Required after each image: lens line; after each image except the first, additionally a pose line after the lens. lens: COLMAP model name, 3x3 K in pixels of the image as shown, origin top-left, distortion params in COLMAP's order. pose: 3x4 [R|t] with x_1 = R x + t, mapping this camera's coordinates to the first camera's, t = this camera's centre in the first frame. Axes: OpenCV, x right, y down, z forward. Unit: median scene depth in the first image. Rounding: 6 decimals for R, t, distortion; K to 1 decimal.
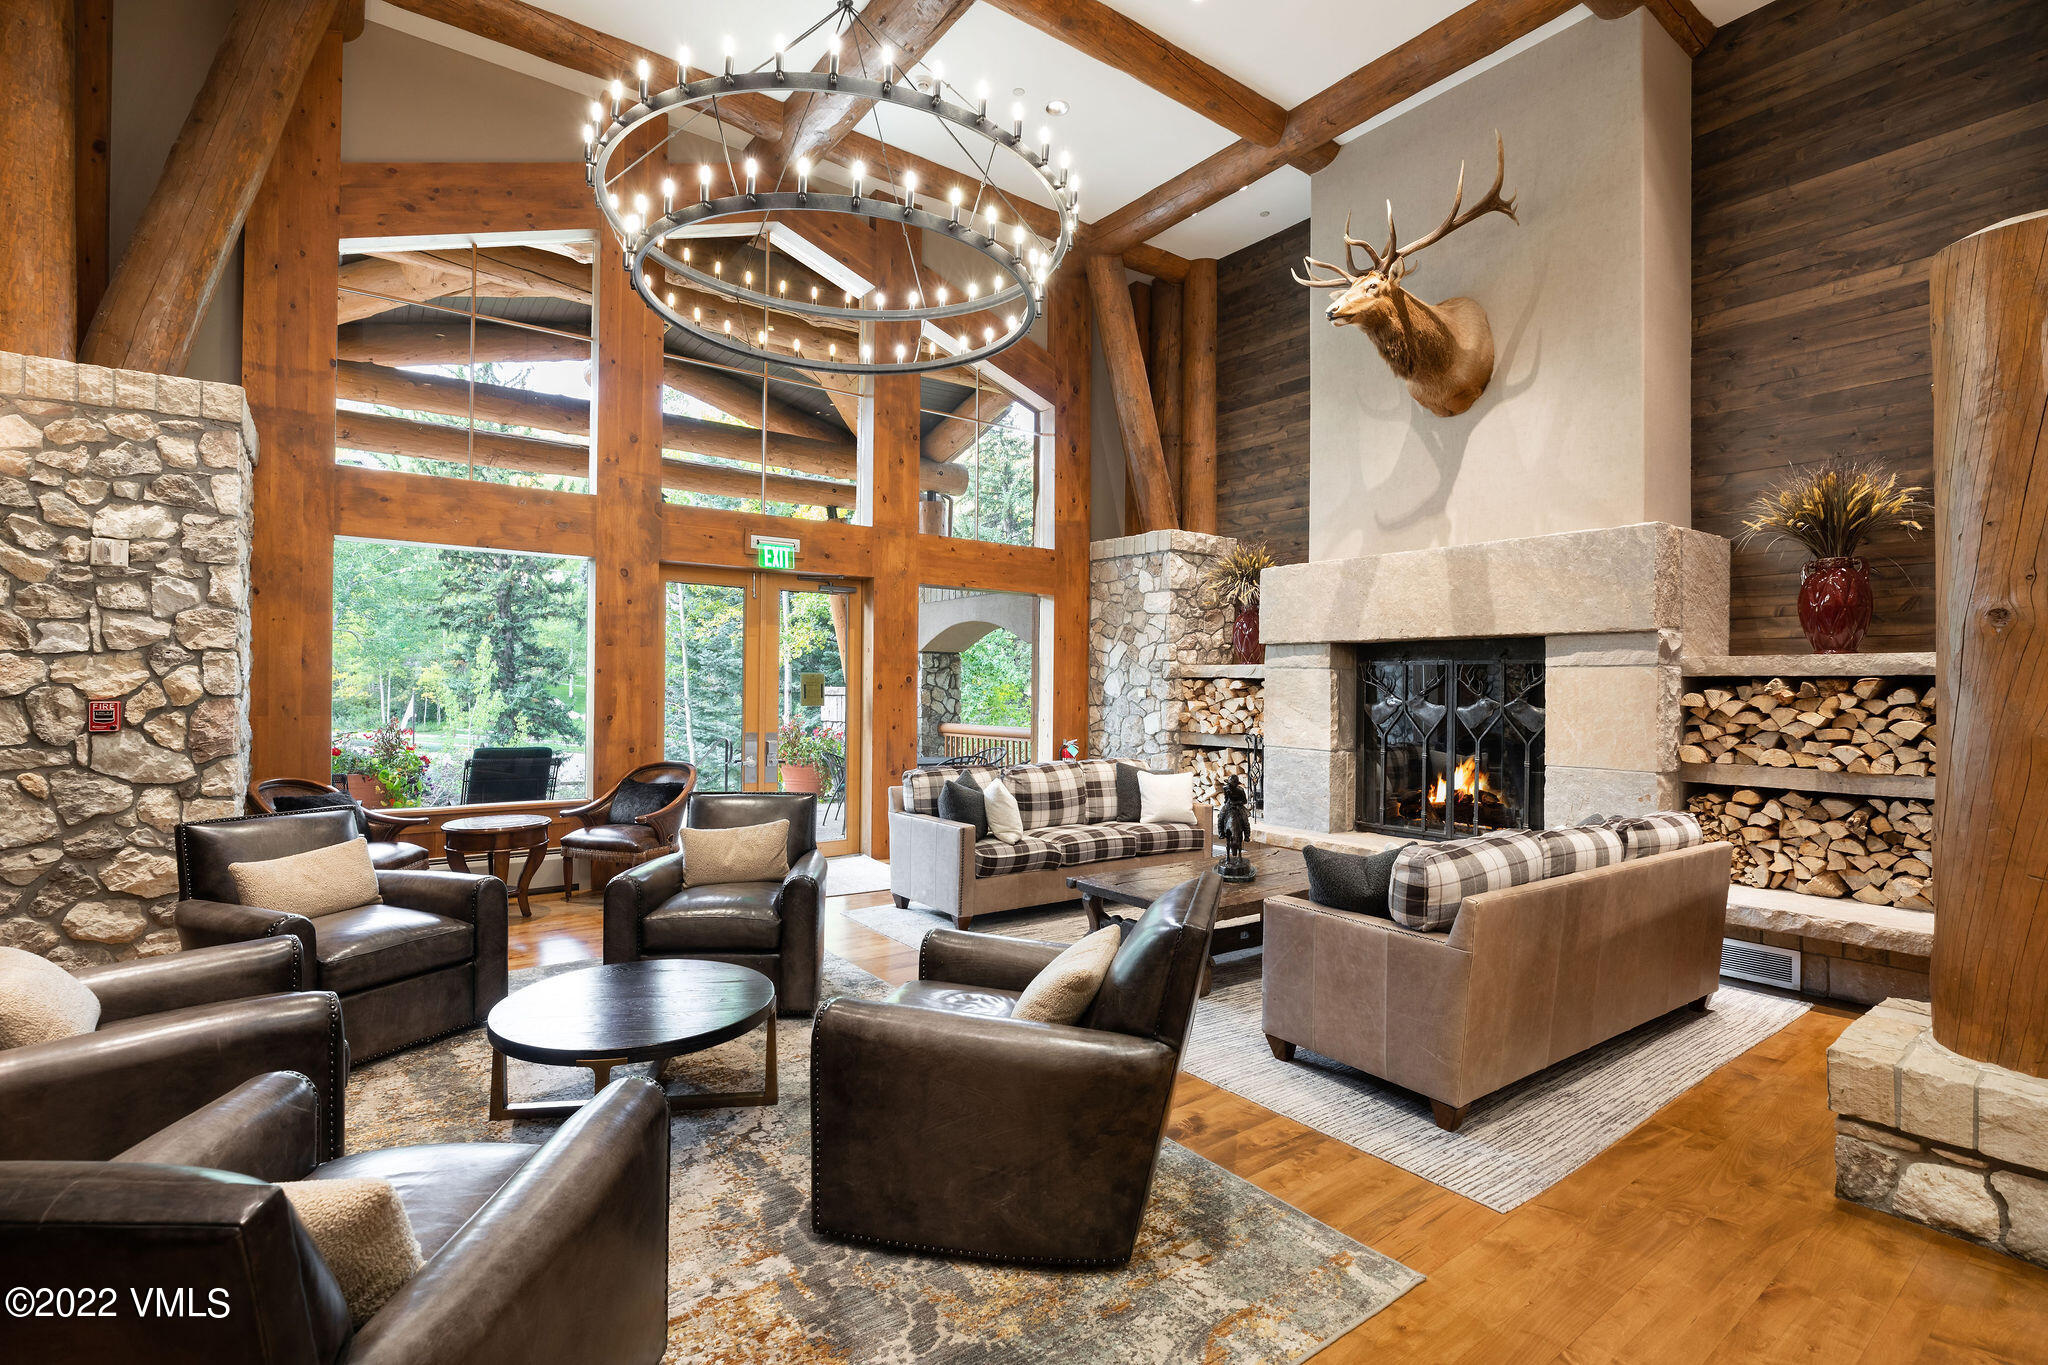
lens RADIAL K [[943.6, 0, 1024.0], [0, 943.6, 682.5], [0, 0, 1]] dist [-0.012598, 0.000067]
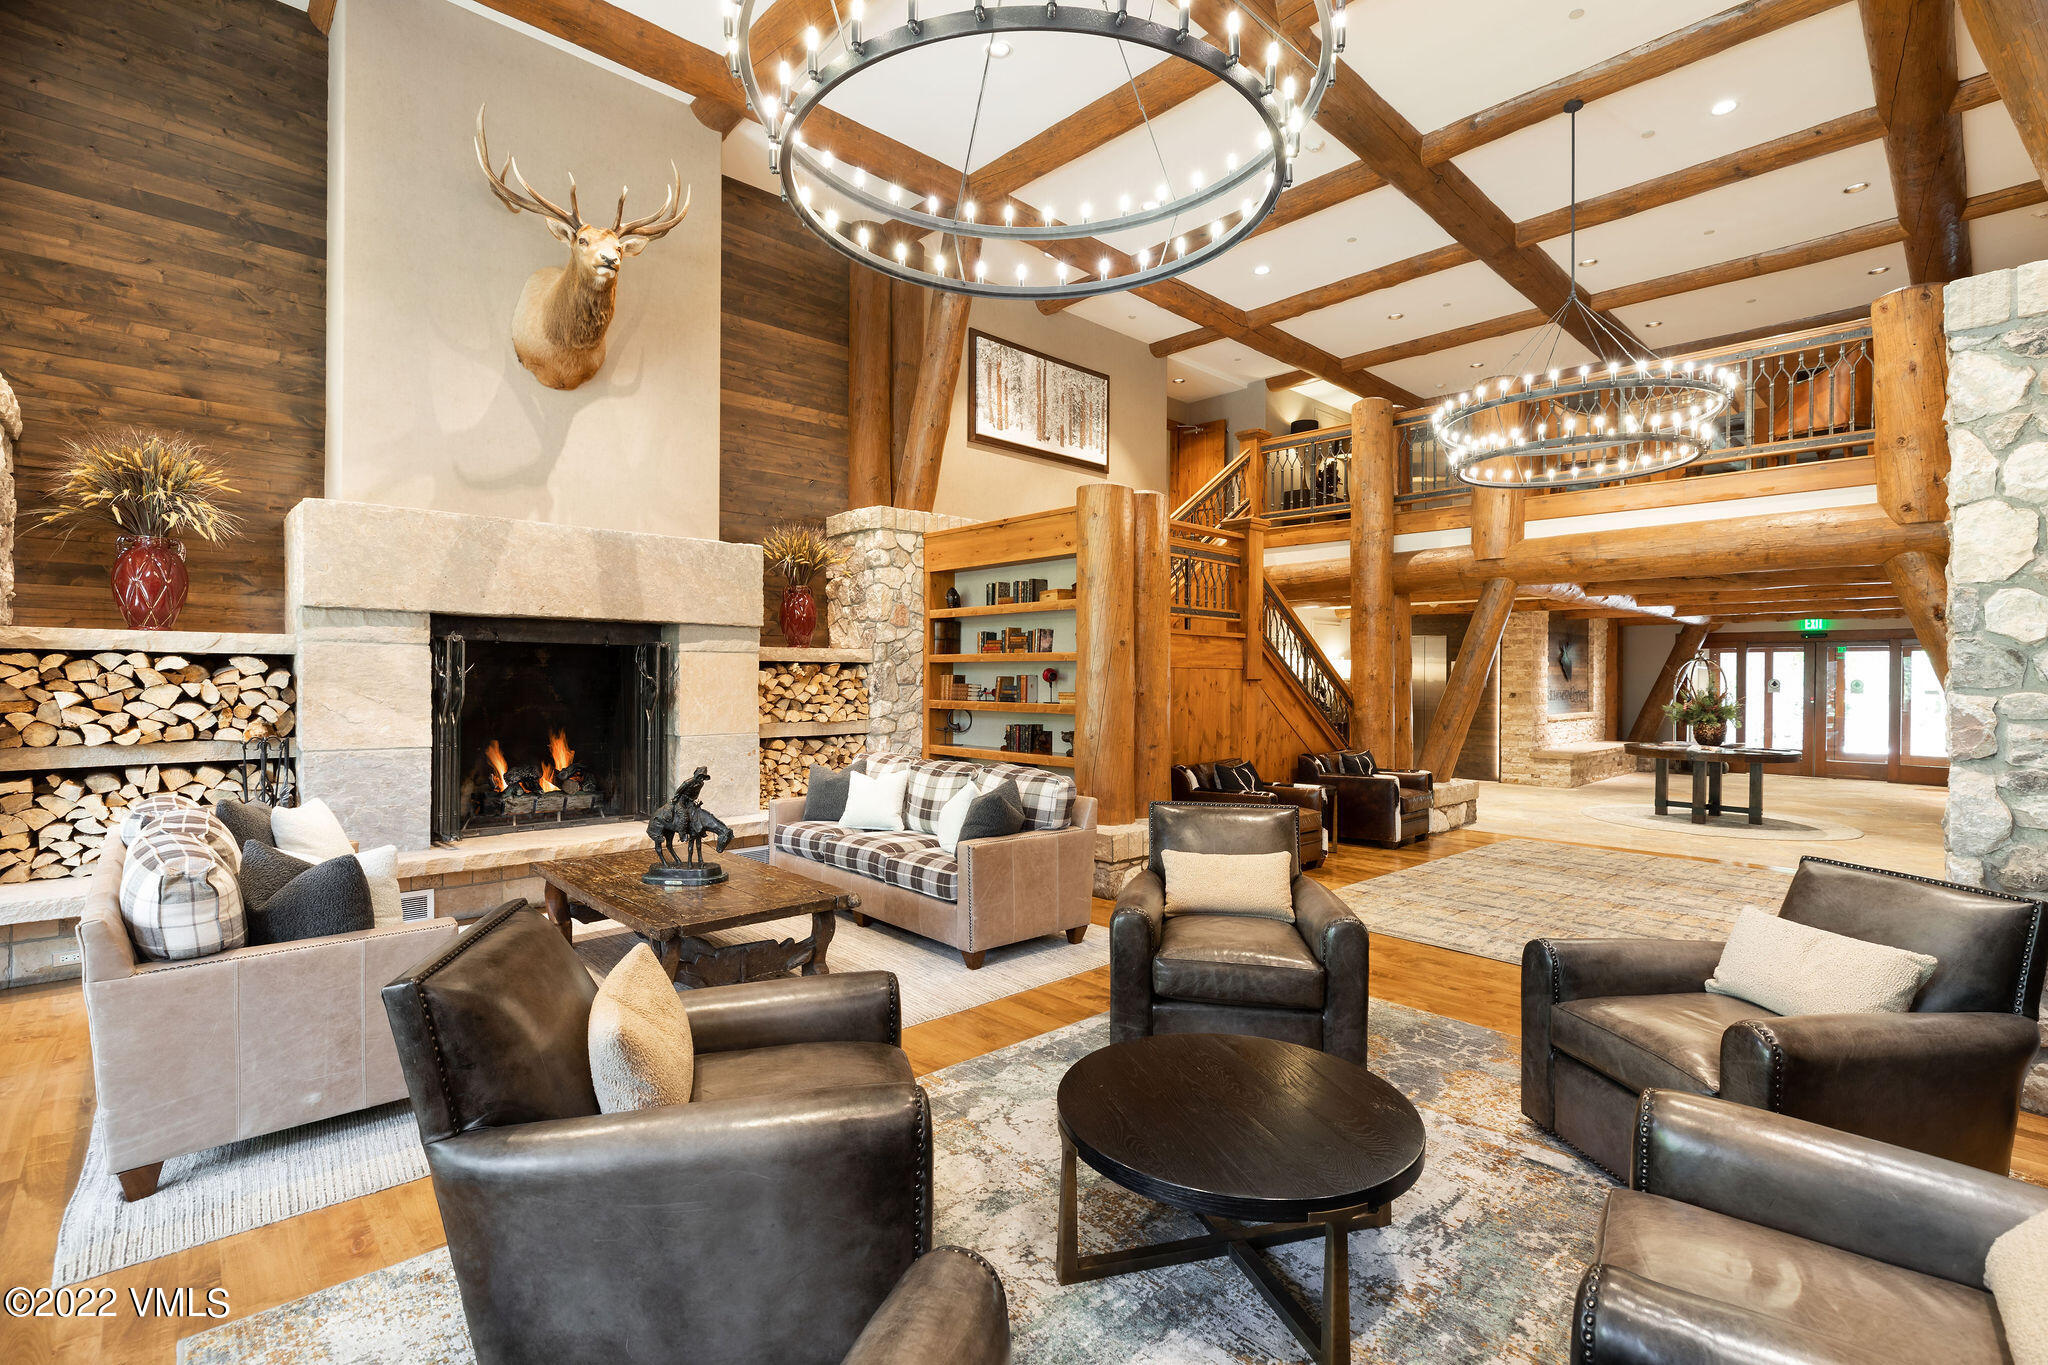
lens RADIAL K [[943.6, 0, 1024.0], [0, 943.6, 682.5], [0, 0, 1]] dist [-0.012598, 0.000067]
pose [[-0.115637, -0.019855, 0.993093, -0.629764], [-0.012611, 0.999749, 0.018519, -0.004914], [-0.993211, -0.010382, -0.115858, 0.697352]]
